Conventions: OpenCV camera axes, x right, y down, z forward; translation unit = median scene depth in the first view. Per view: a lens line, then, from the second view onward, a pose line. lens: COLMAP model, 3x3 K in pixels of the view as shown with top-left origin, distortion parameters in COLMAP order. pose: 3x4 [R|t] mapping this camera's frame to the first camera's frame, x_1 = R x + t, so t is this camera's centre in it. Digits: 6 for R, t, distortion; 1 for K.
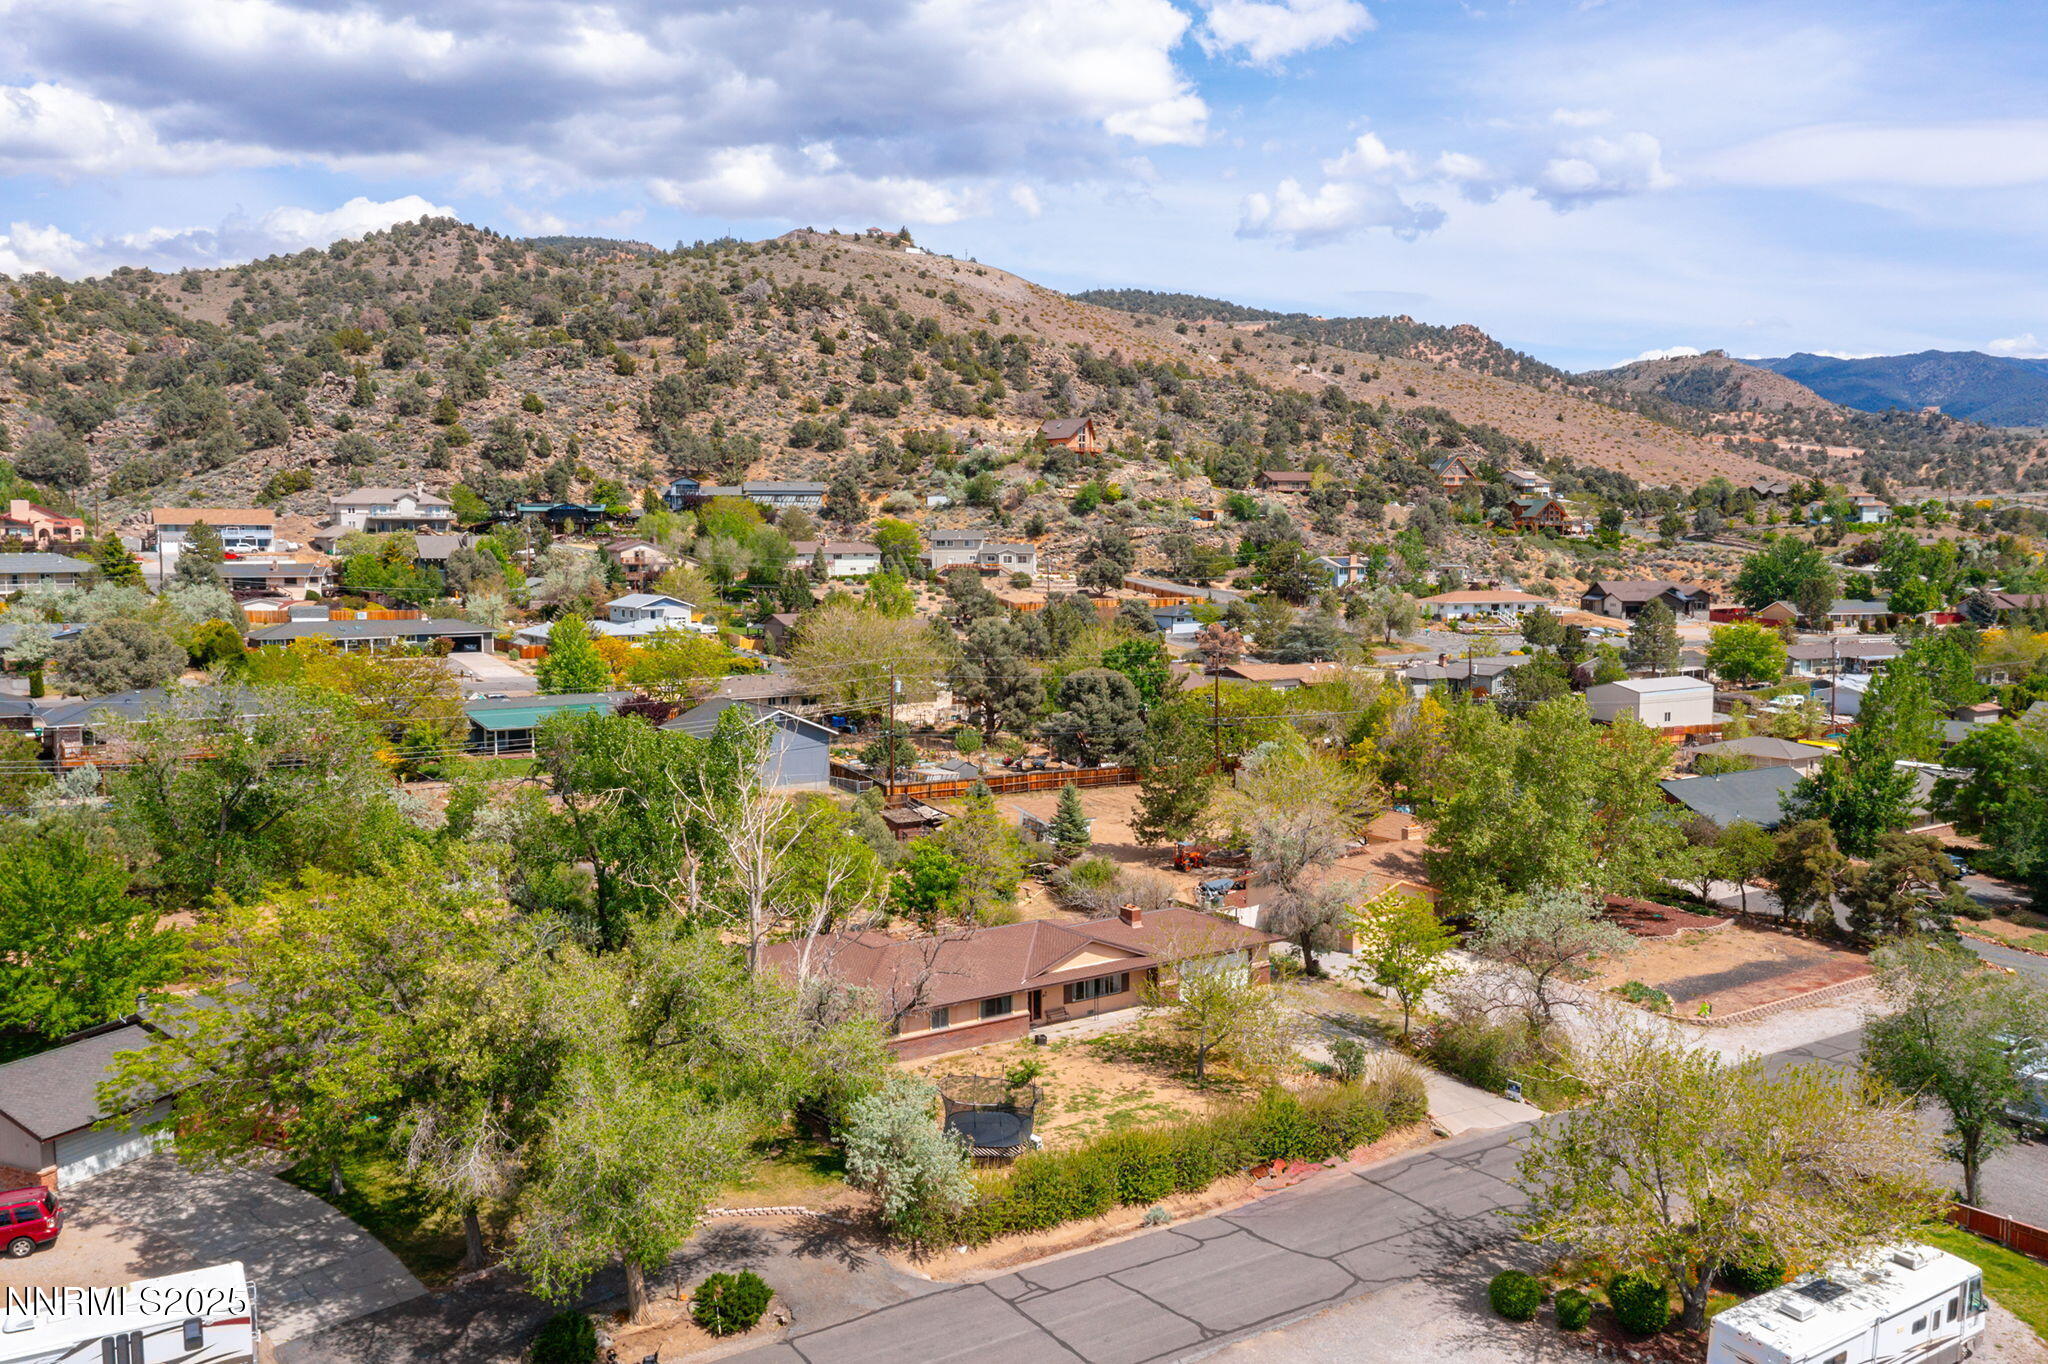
lens RADIAL K [[1614.1, 0, 1024.0], [0, 1614.1, 682.0], [0, 0, 1]] dist [-0.007791, 0.005408]
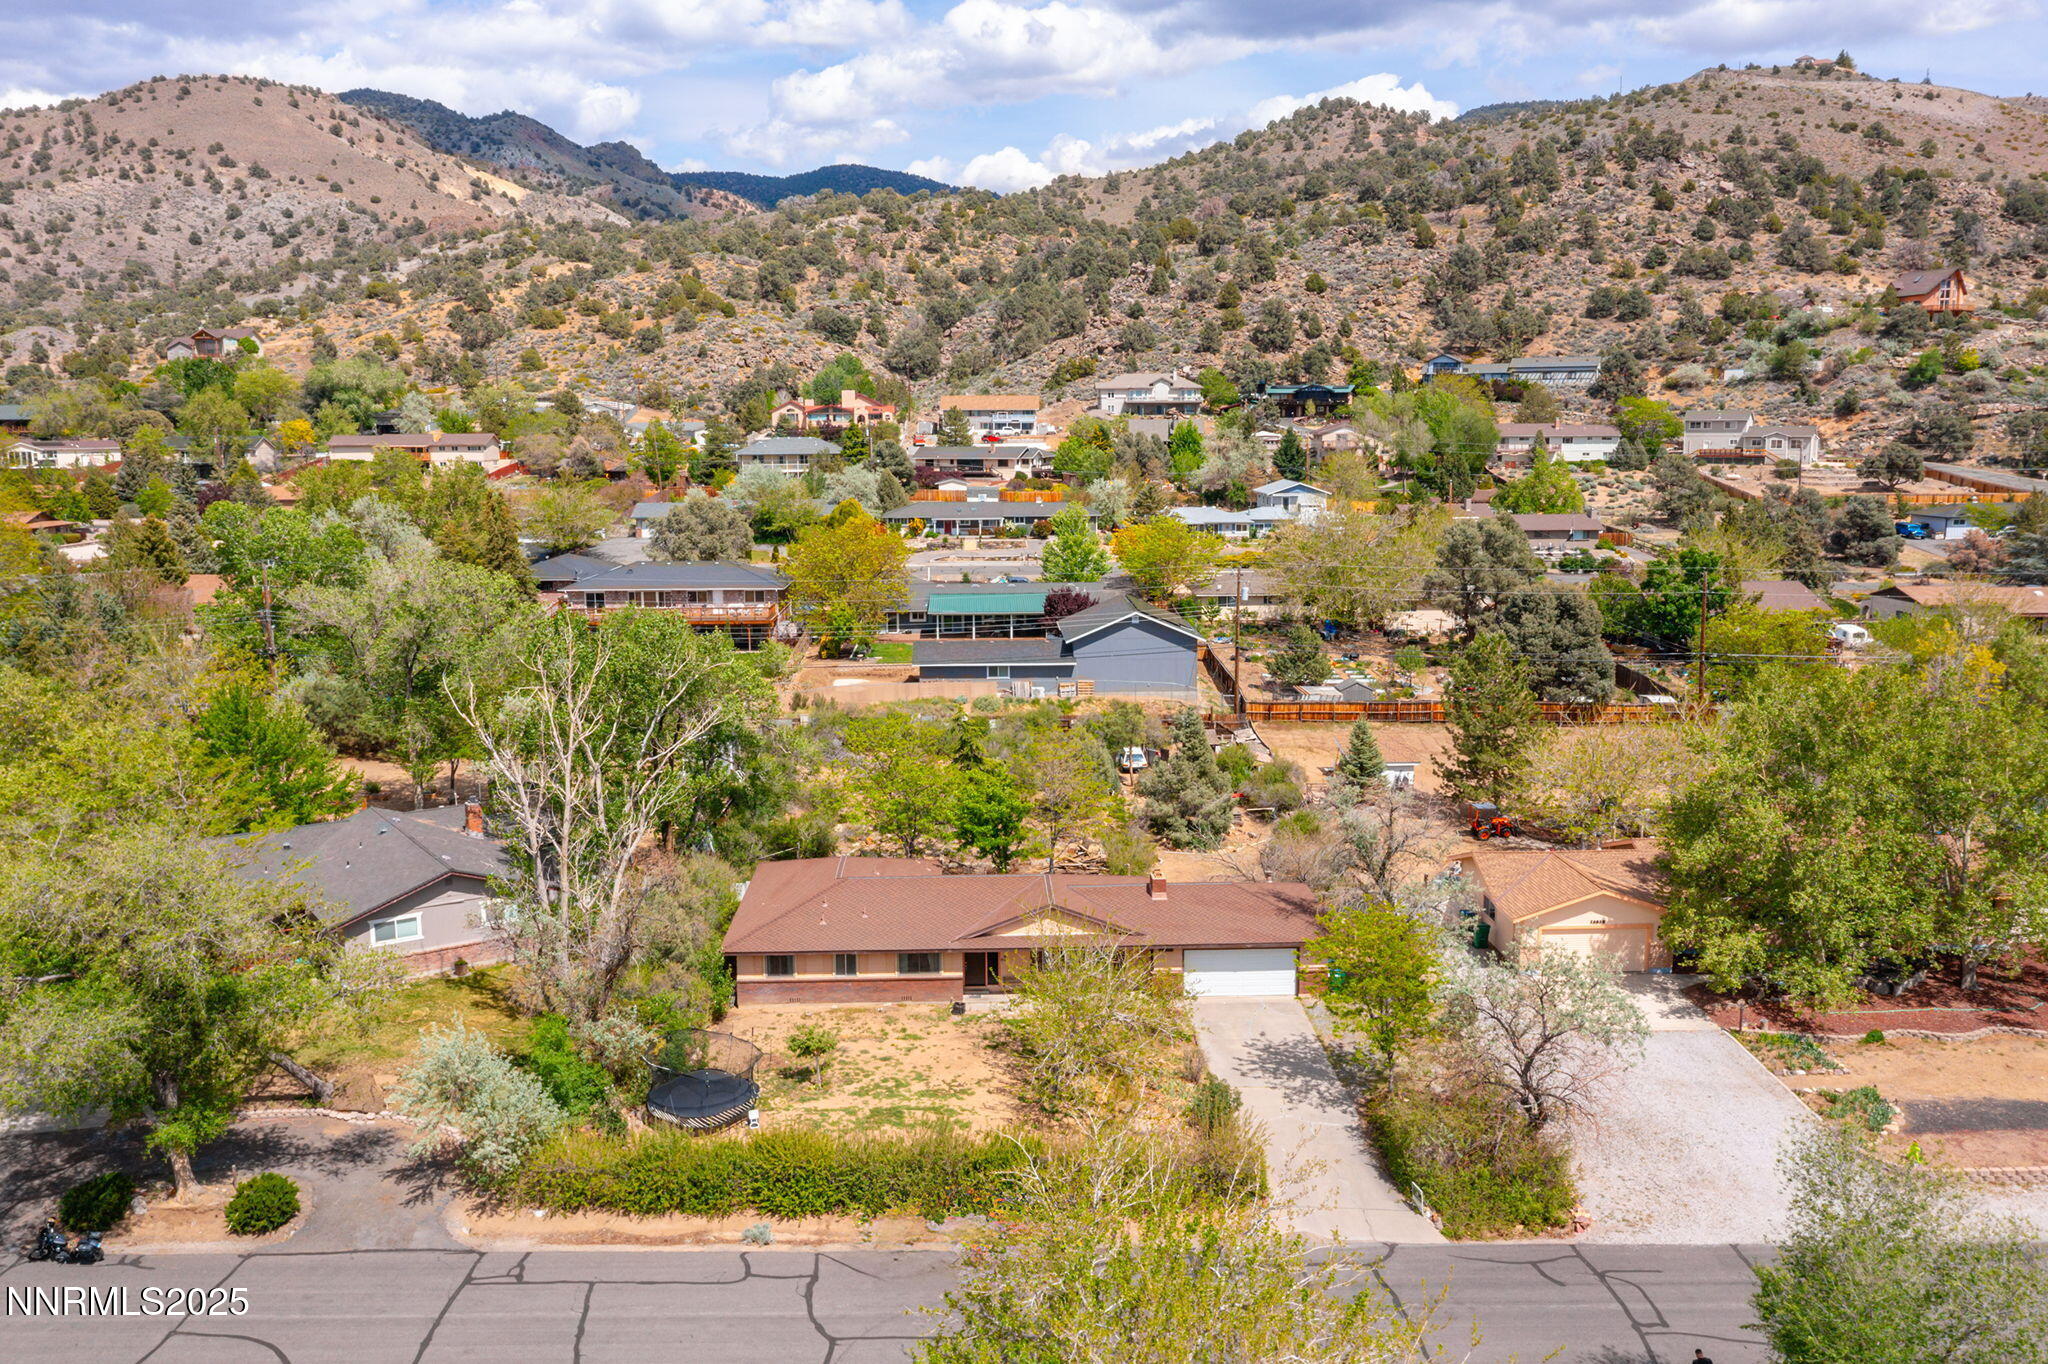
lens RADIAL K [[1614.1, 0, 1024.0], [0, 1614.1, 682.0], [0, 0, 1]] dist [-0.007791, 0.005408]
pose [[0.841022, 0.081996, -0.534751, 0.098193], [-0.042015, 0.995361, 0.086546, -0.006728], [0.539367, -0.050320, 0.840566, 0.056213]]
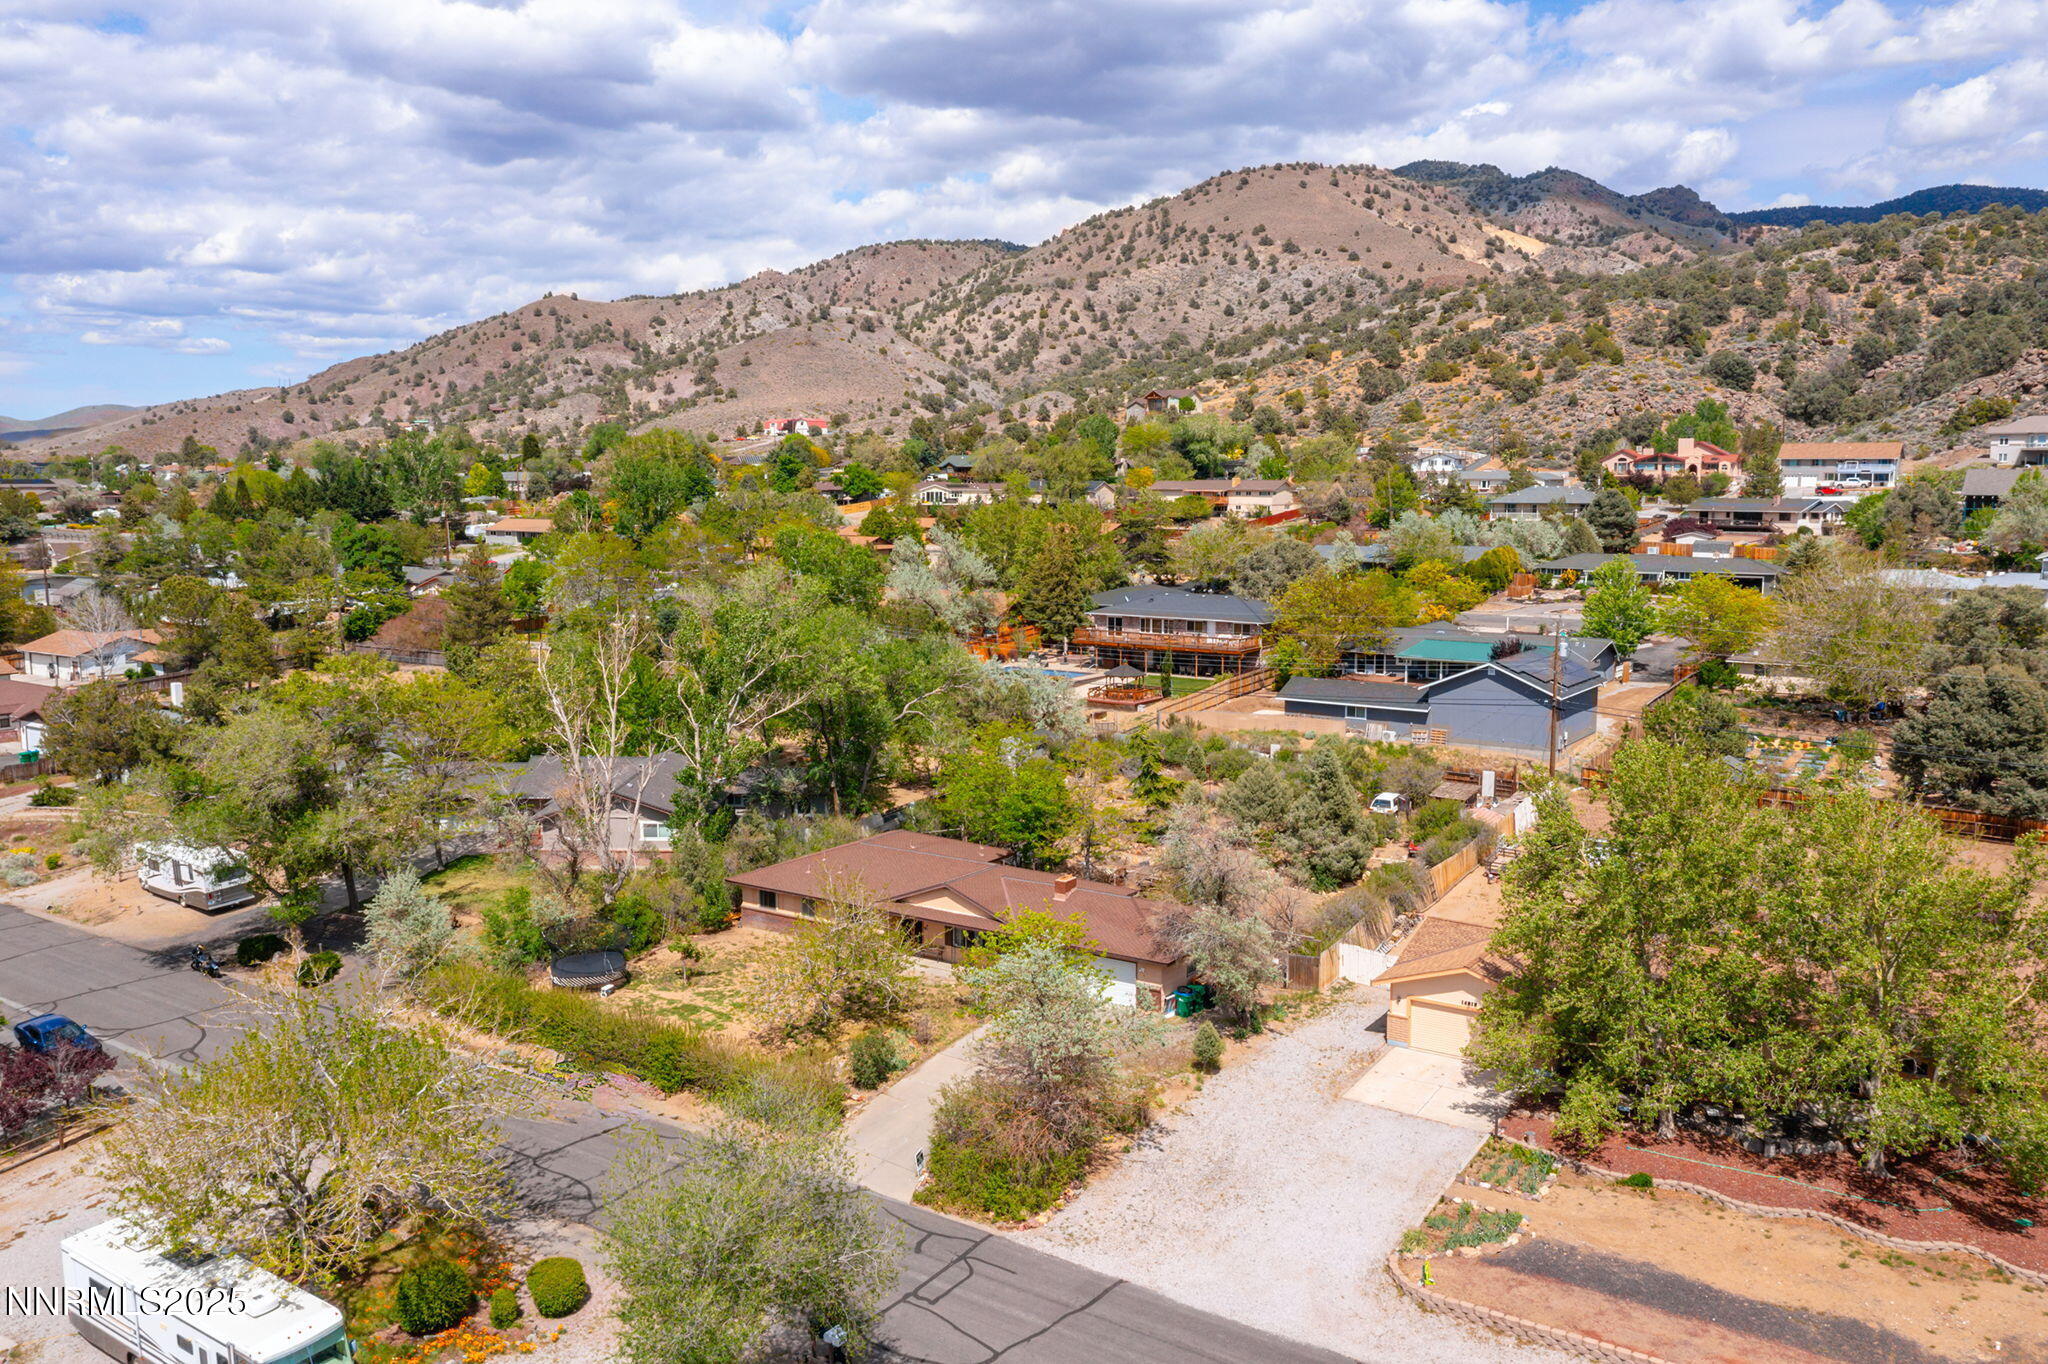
lens RADIAL K [[1614.1, 0, 1024.0], [0, 1614.1, 682.0], [0, 0, 1]] dist [-0.007791, 0.005408]
pose [[0.360620, 0.117798, -0.925244, 0.193923], [-0.080832, 0.992207, 0.094818, -0.011915], [0.929204, 0.040596, 0.367332, 0.139604]]
